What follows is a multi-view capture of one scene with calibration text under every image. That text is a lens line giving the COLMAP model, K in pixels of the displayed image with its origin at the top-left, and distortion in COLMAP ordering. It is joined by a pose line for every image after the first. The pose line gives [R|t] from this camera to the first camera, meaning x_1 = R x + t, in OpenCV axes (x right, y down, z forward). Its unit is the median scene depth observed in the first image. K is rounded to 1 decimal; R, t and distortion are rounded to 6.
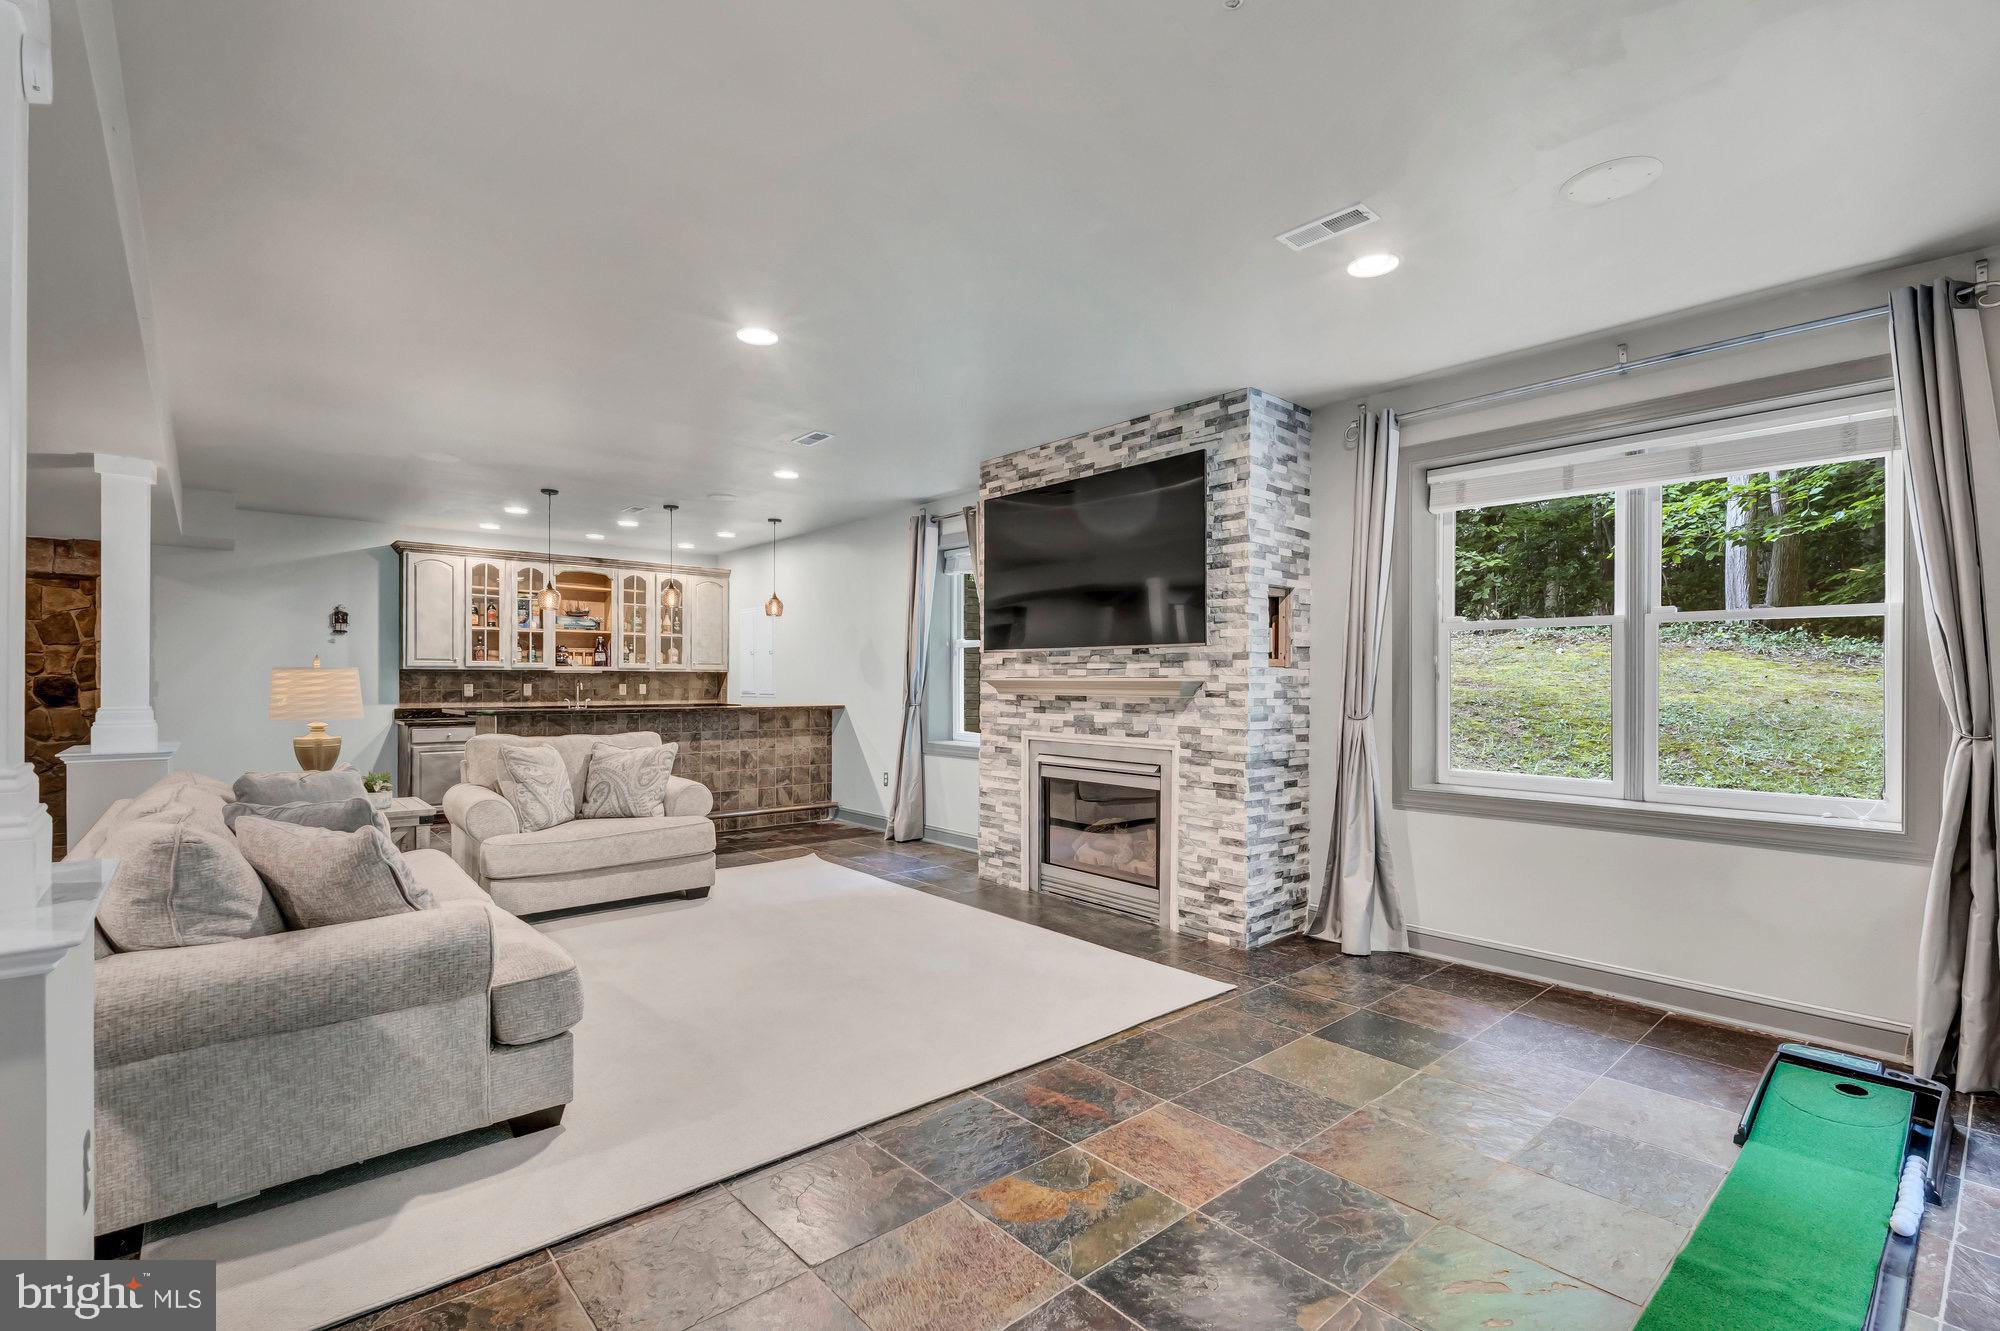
lens RADIAL K [[913.2, 0, 1001.2], [0, 913.2, 689.1], [0, 0, 1]] dist [-0.000603, -0.000063]
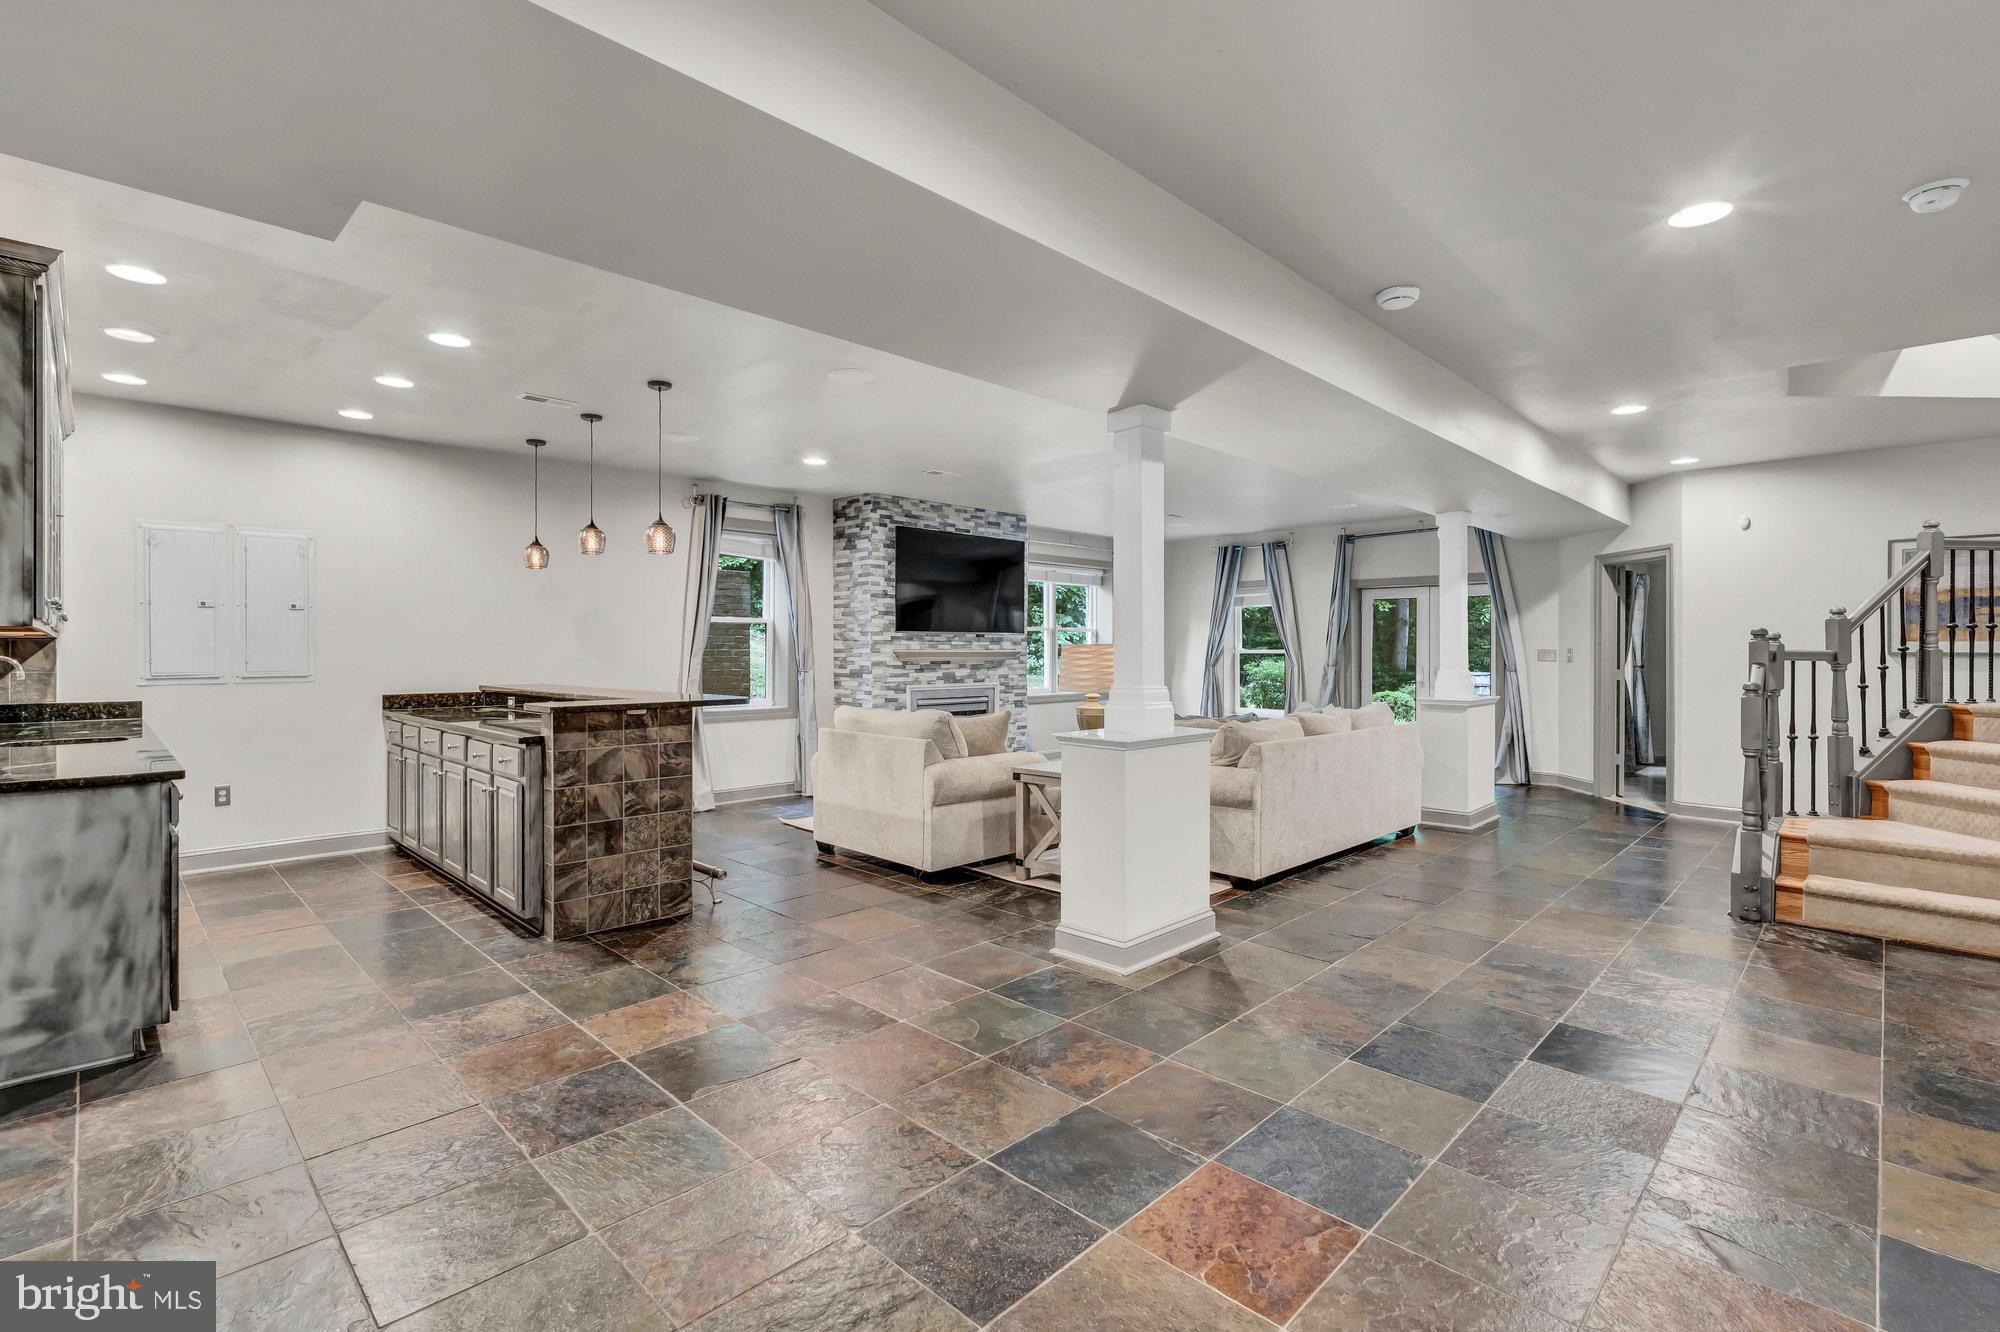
lens RADIAL K [[902.0, 0, 1000.0], [0, 902.0, 666.0], [0, 0, 1]] dist [0.000977, -0.000014]
pose [[-0.079401, -0.019883, 0.996644, -0.974071], [0.008851, 0.999748, 0.020650, -0.010230], [-0.996803, 0.010461, -0.079205, 0.643635]]
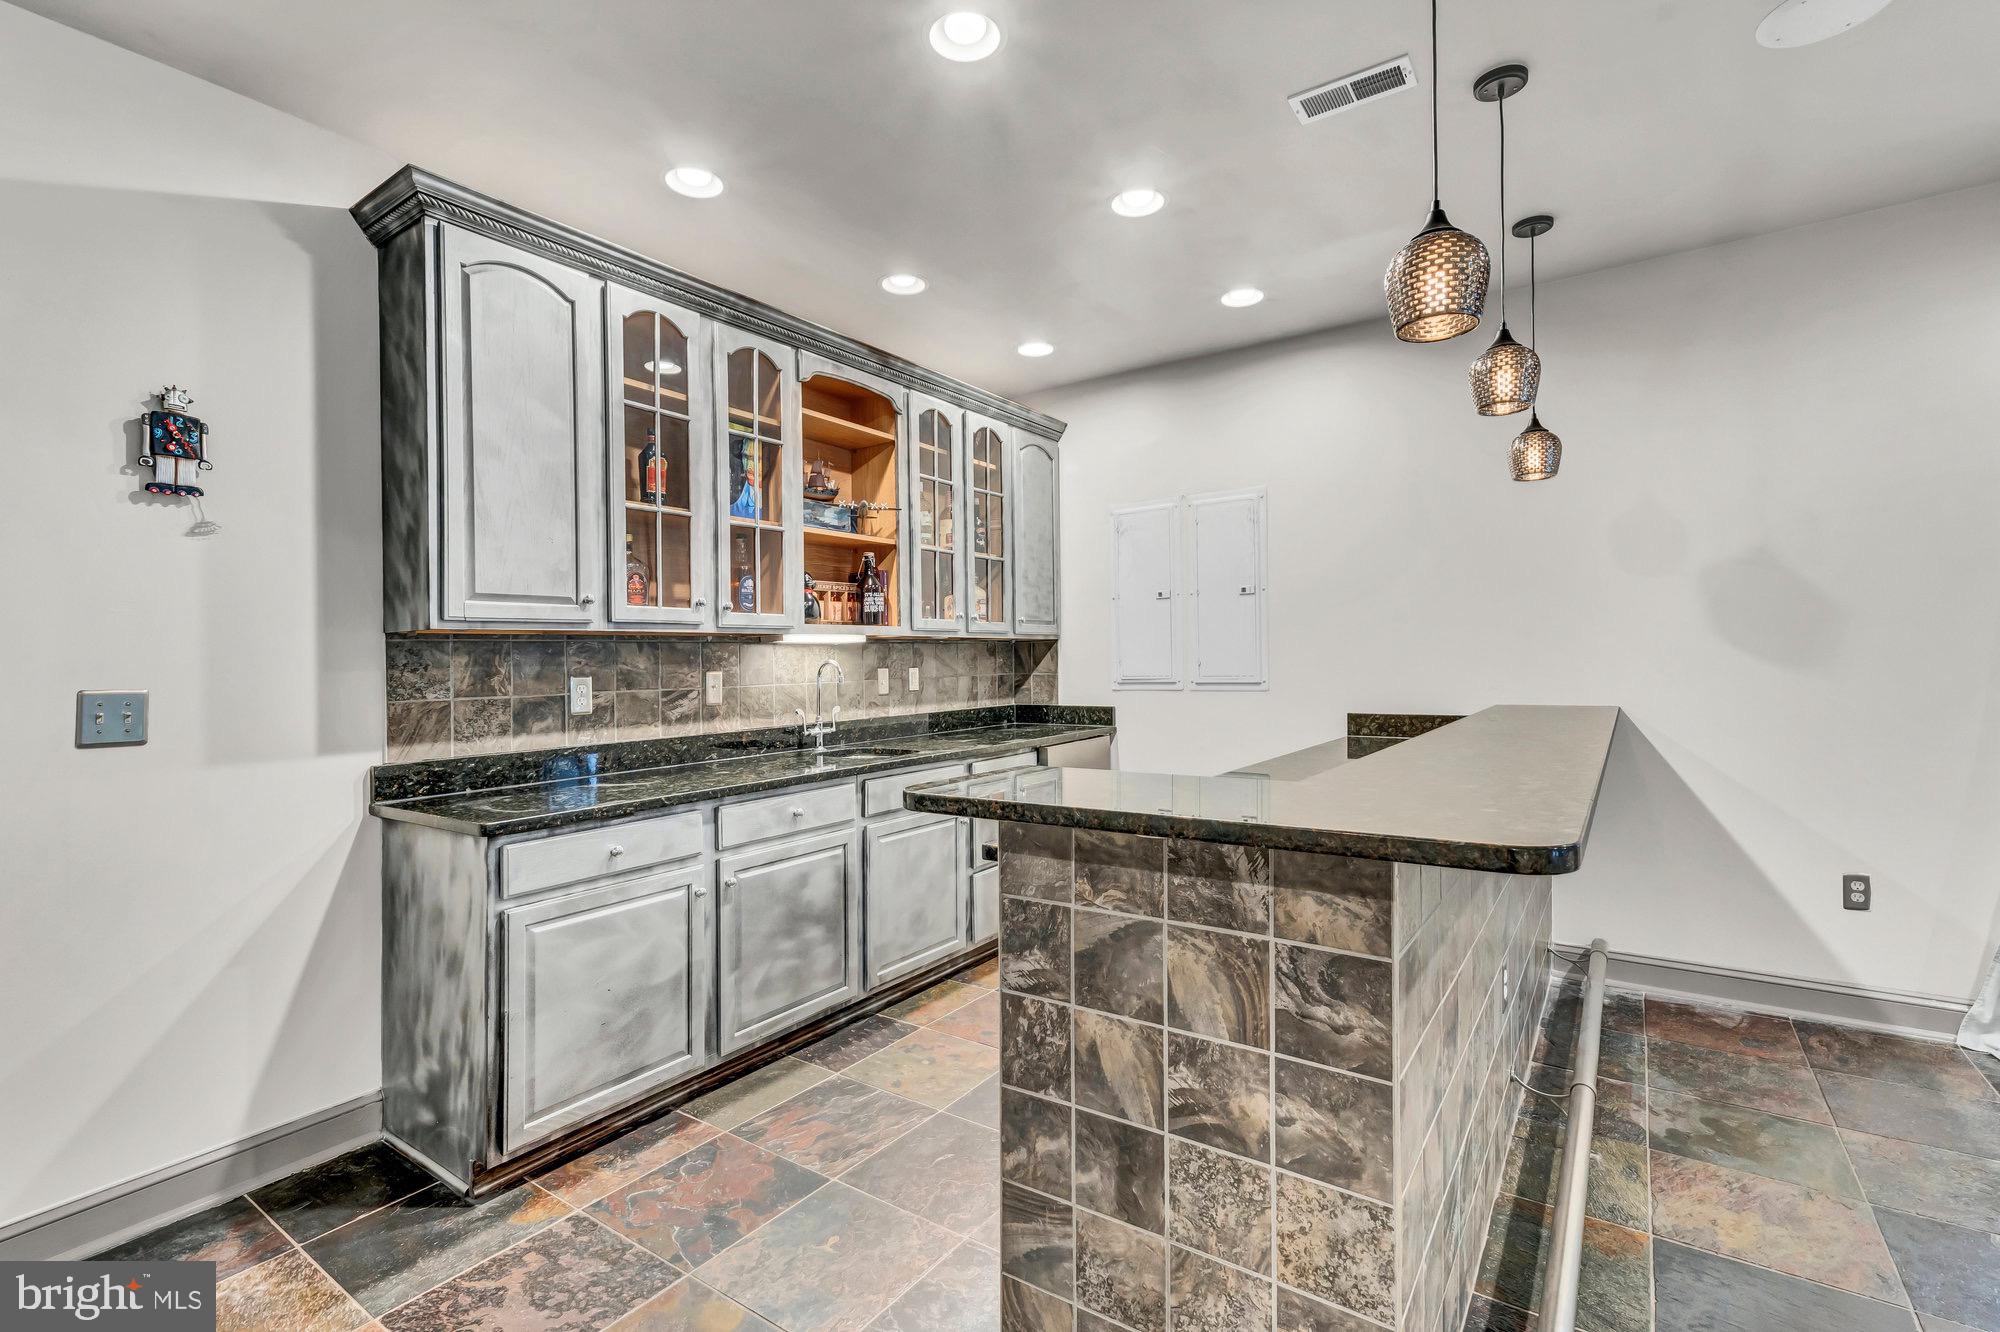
lens RADIAL K [[902.0, 0, 1000.0], [0, 902.0, 666.0], [0, 0, 1]] dist [0.000977, -0.000014]
pose [[0.970665, -0.022827, 0.239351, -0.527870], [0.023602, 0.999721, -0.000374, -0.005984], [-0.239276, 0.006012, 0.970933, 0.655367]]
